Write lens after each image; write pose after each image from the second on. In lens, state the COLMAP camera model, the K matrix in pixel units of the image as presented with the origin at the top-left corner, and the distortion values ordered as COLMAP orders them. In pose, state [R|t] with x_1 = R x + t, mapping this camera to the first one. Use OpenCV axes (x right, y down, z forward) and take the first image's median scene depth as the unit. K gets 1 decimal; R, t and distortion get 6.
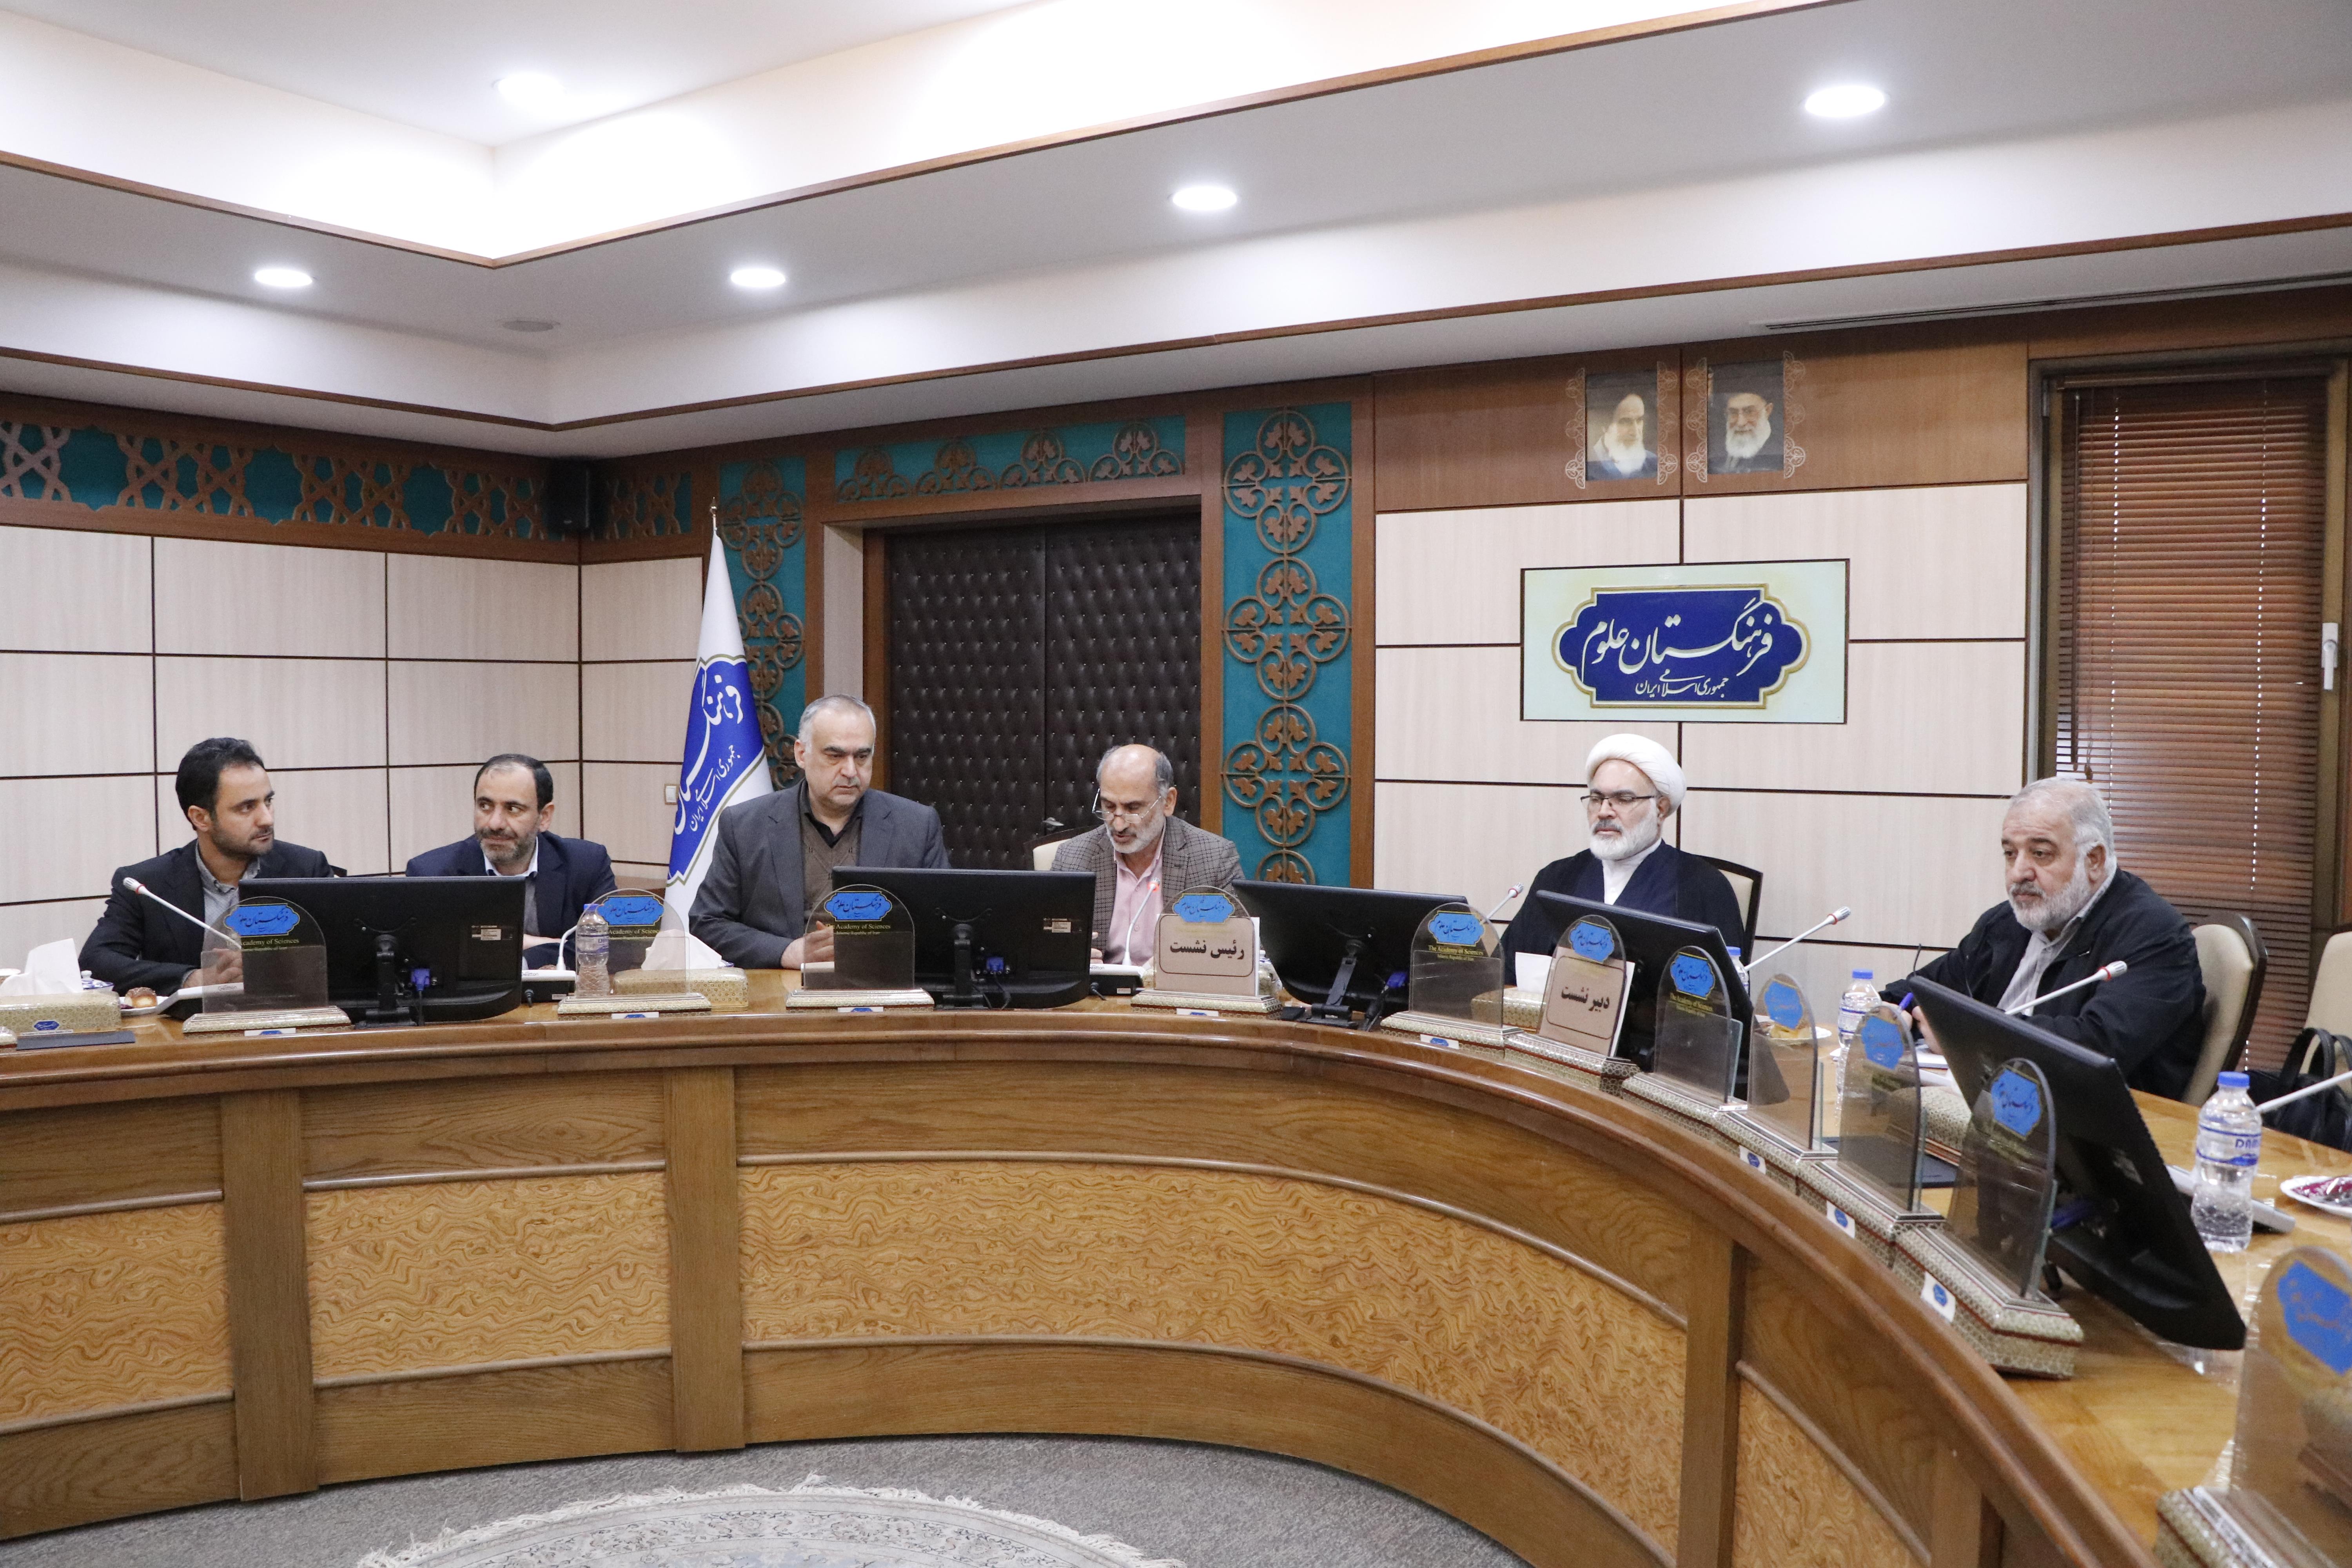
lens RADIAL K [[1957.4, 0, 1169.7], [0, 1957.4, 814.5], [0, 0, 1]] dist [-0.187115, 0.169177]
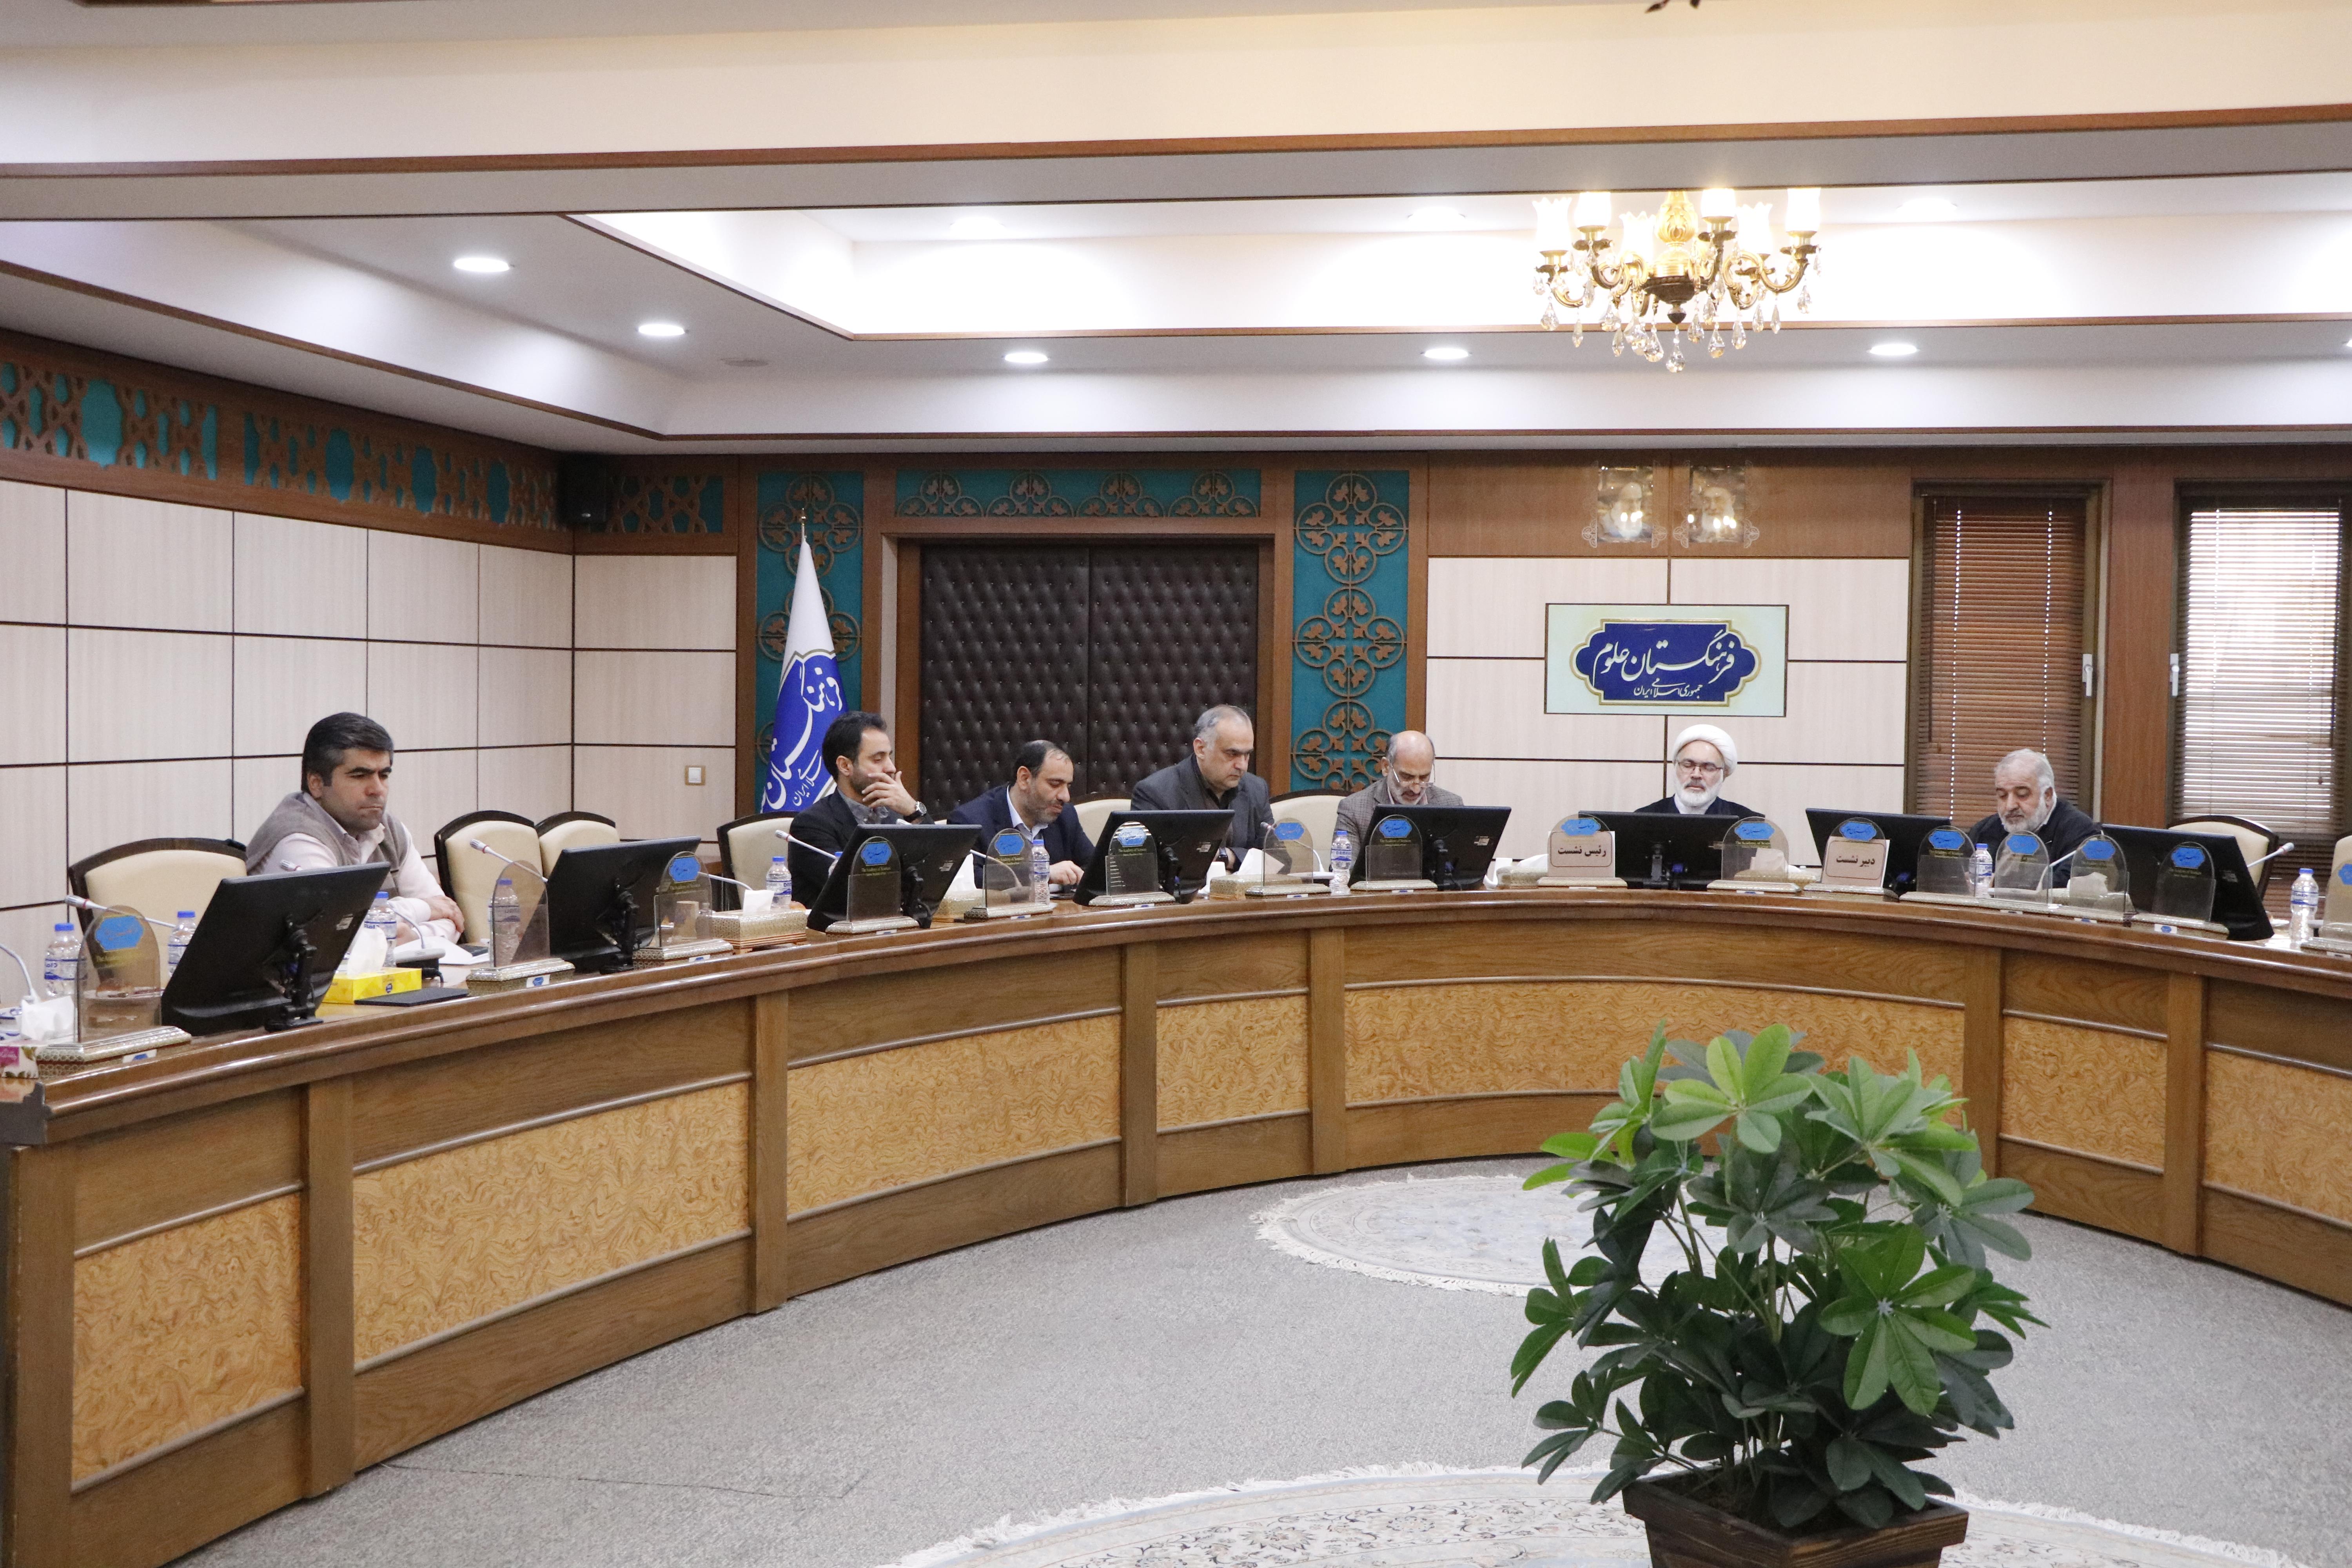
lens RADIAL K [[2894.8, 0, 1176.0], [0, 2894.8, 784.0], [0, 0, 1]] dist [-0.030984, -0.001244]
pose [[0.916324, -0.003831, 0.400420, -0.987557], [0.011856, 0.999775, -0.017567, 0.038631], [-0.400263, 0.020845, 0.916163, -0.866188]]
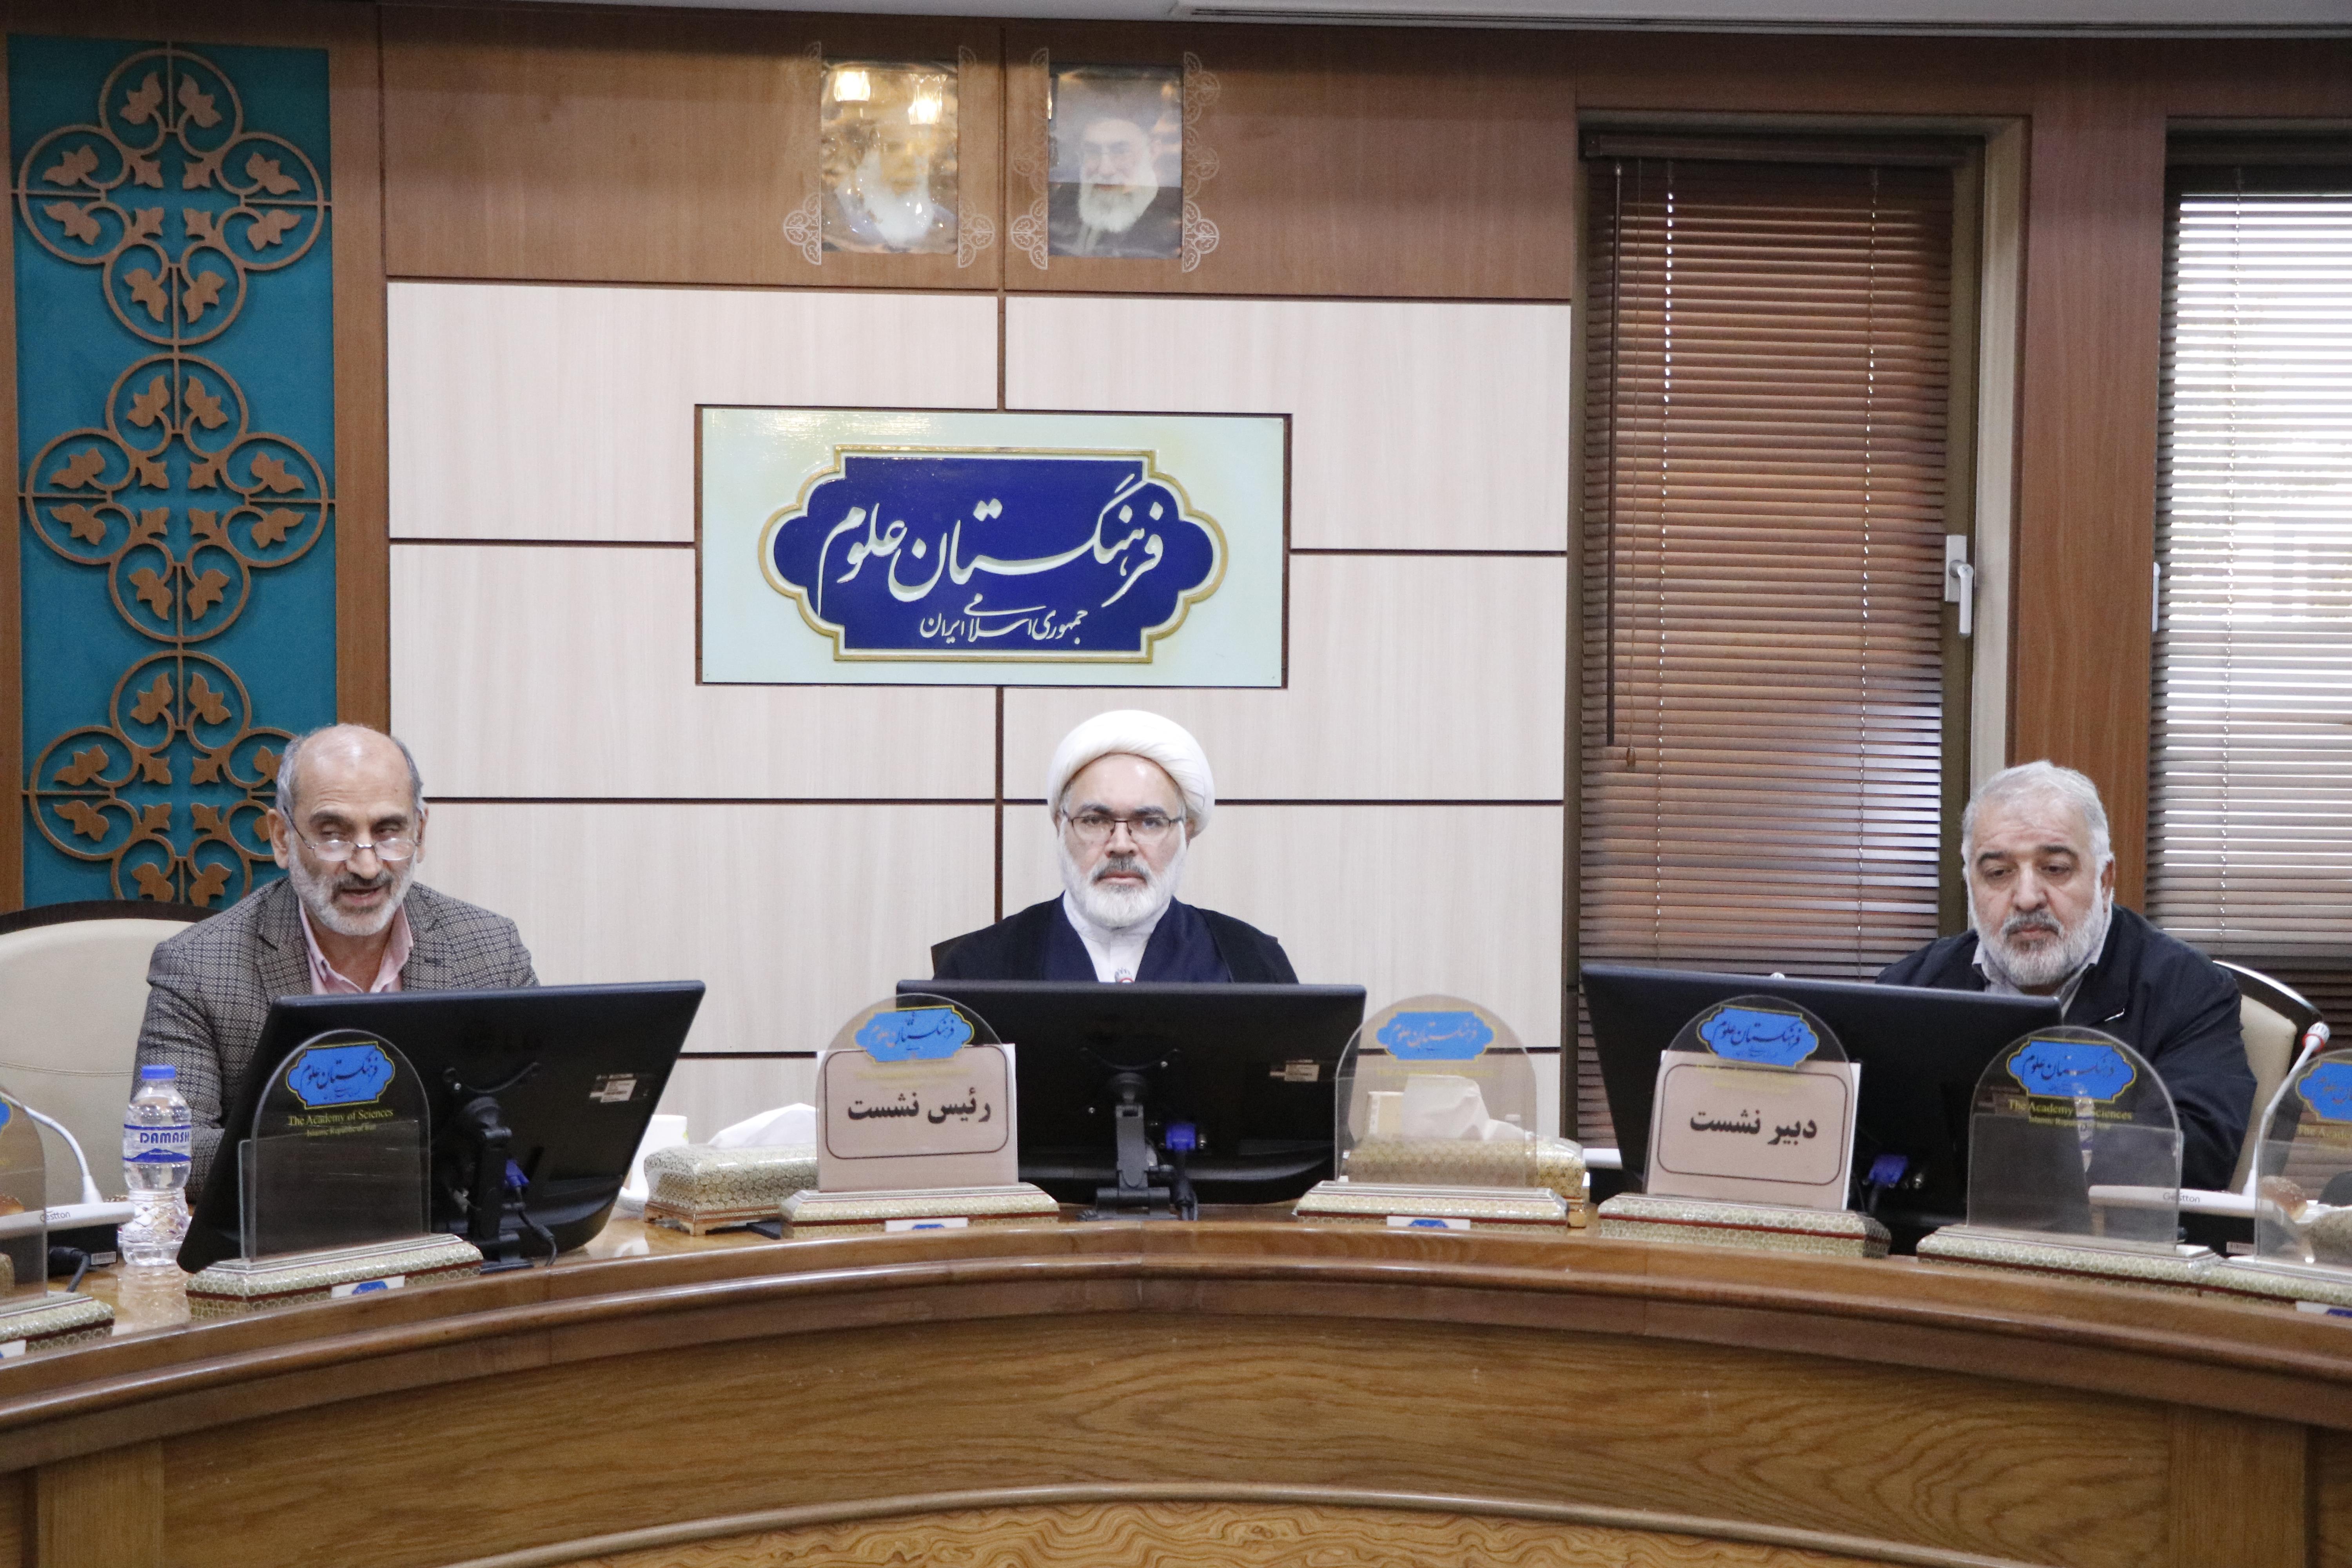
lens RADIAL K [[3931.9, 0, 1170.6], [0, 3931.9, 842.5], [0, 0, 1]] dist [0.096274, 0.677921]
pose [[0.757449, -0.028233, 0.652284, -0.495352], [0.030506, 0.999504, 0.007838, -0.009617], [-0.652181, 0.013962, 0.757934, 0.086009]]
